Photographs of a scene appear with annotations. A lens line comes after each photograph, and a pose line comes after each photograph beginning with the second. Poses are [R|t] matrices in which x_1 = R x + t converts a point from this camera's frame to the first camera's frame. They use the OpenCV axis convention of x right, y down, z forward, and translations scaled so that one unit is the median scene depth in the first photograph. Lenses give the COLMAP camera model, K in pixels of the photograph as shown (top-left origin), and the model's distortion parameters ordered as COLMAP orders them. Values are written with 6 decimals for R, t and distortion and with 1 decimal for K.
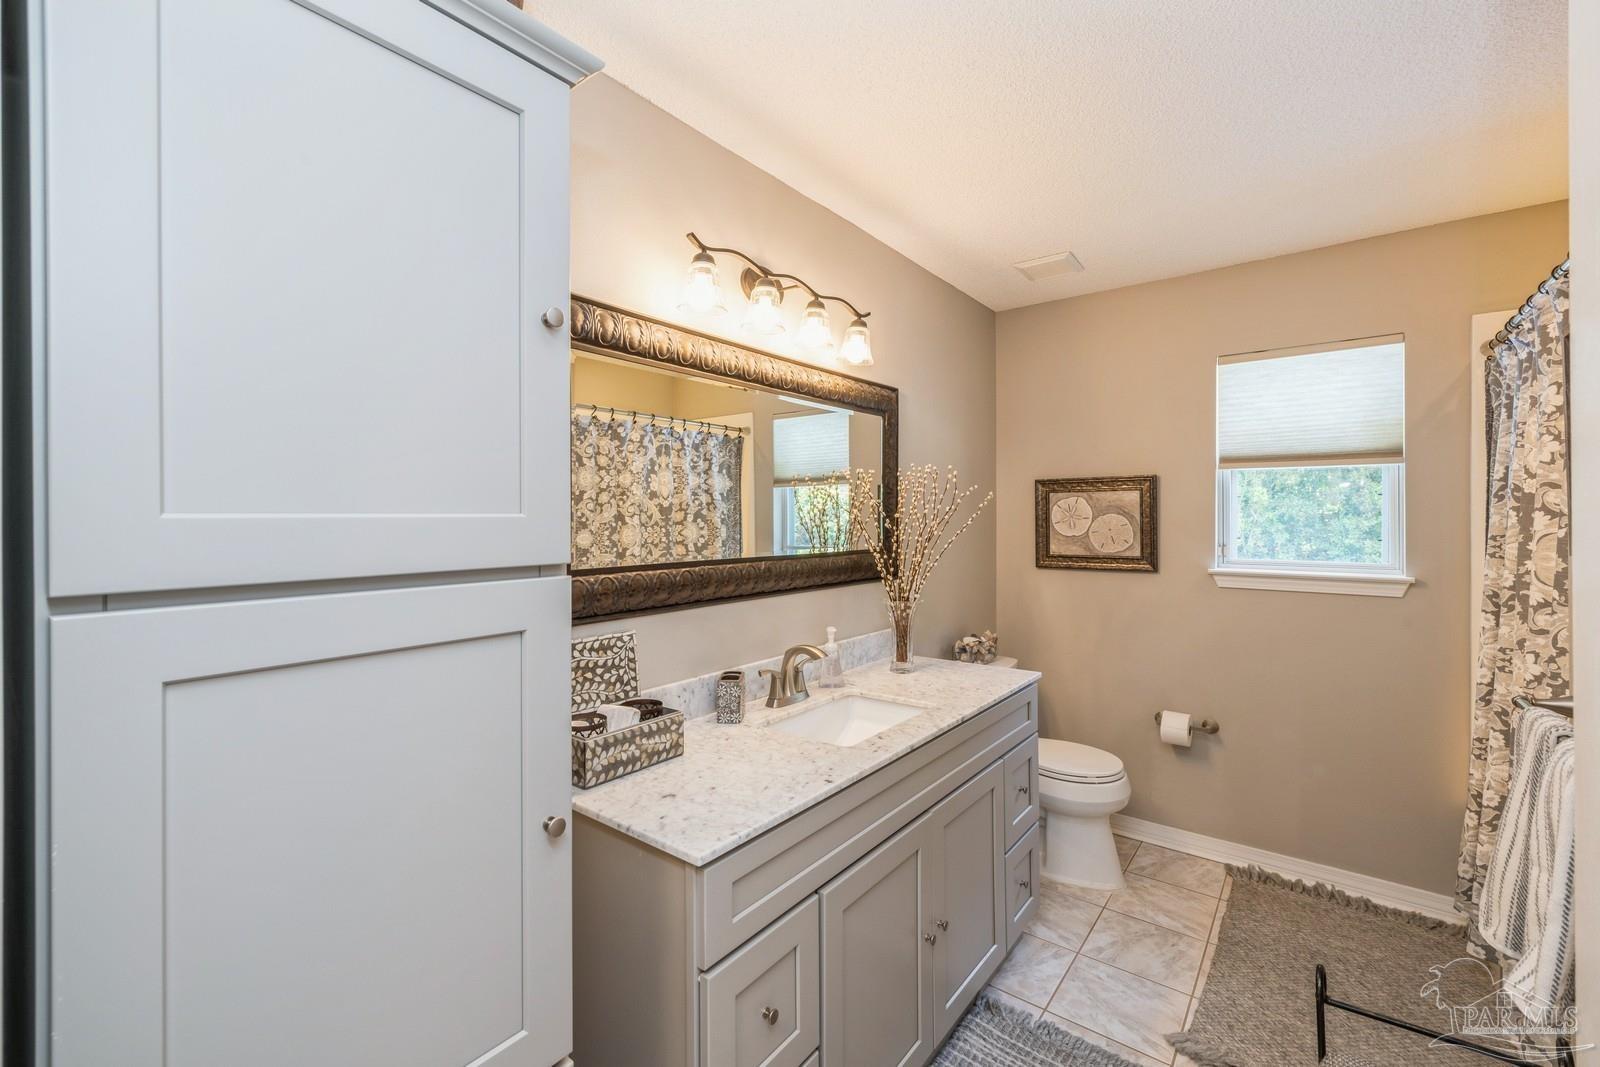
lens RADIAL K [[673.4, 0, 799.5], [0, 673.4, 512.1], [0, 0, 1]] dist [-0.029732, 0.000001]
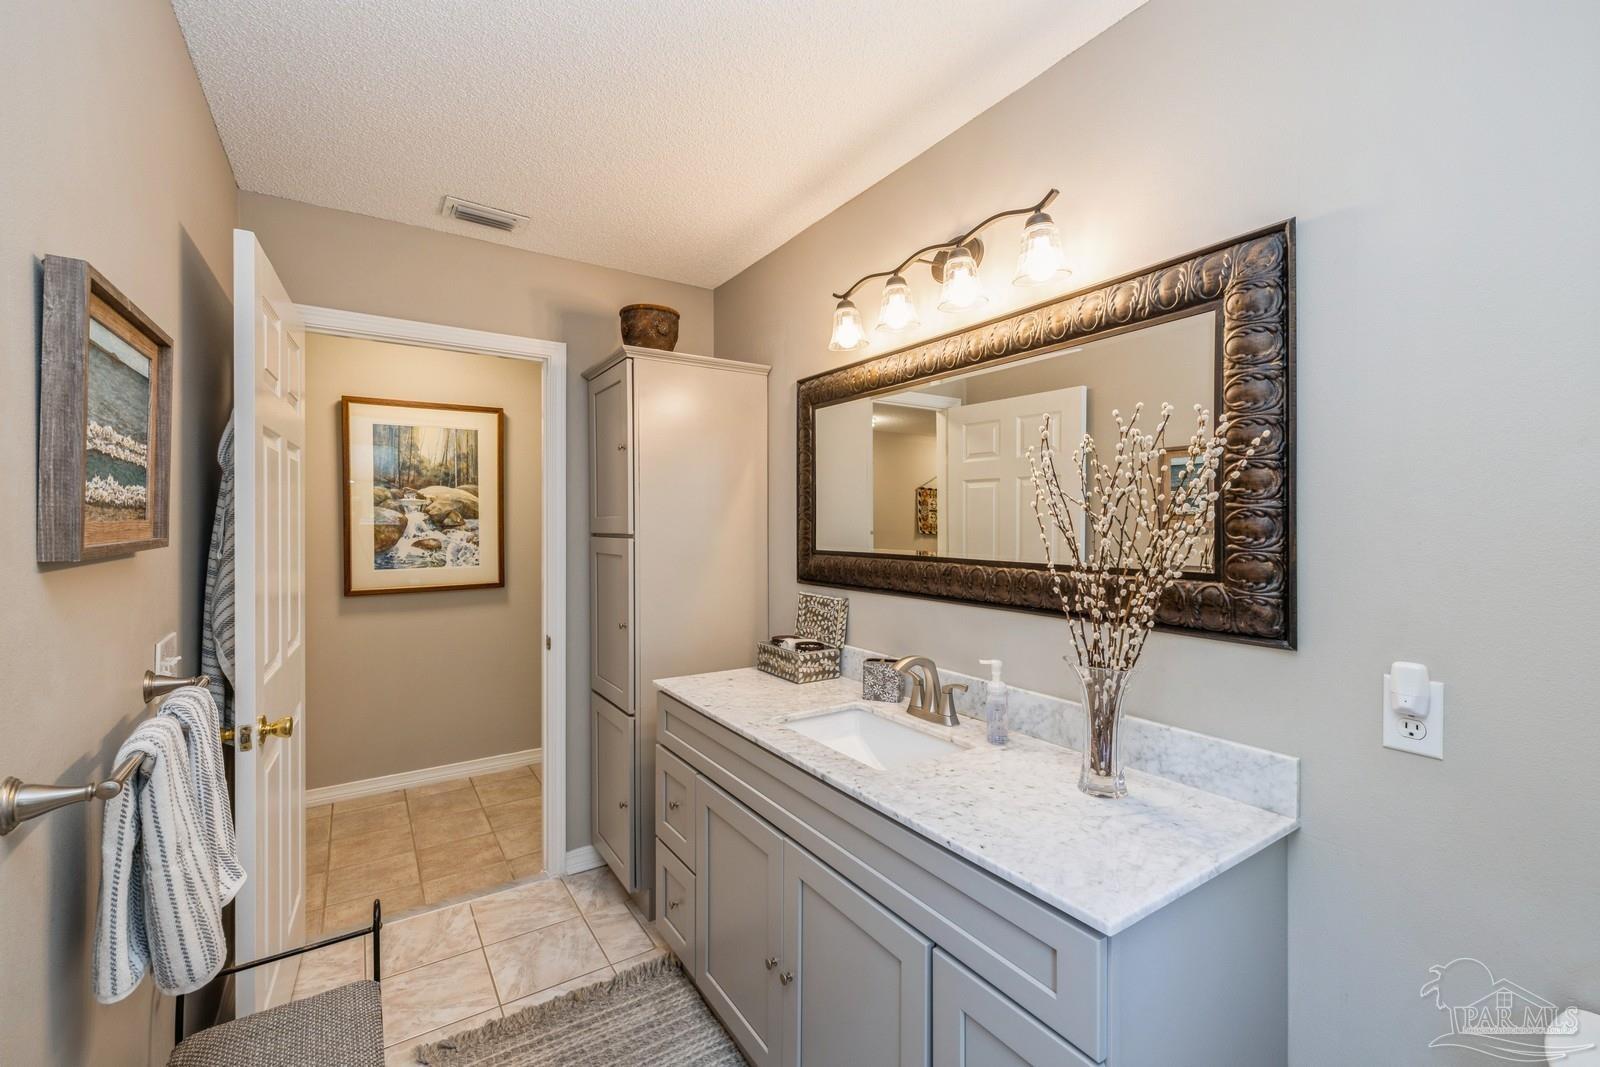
lens RADIAL K [[682.7, 0, 798.4], [0, 682.7, 513.0], [0, 0, 1]] dist [-0.001175, 0.000061]
pose [[-0.318538, -0.003673, -0.947903, 1.128613], [0.017353, 0.999802, -0.009705, 0.013620], [0.947751, -0.019541, -0.318411, 1.387027]]
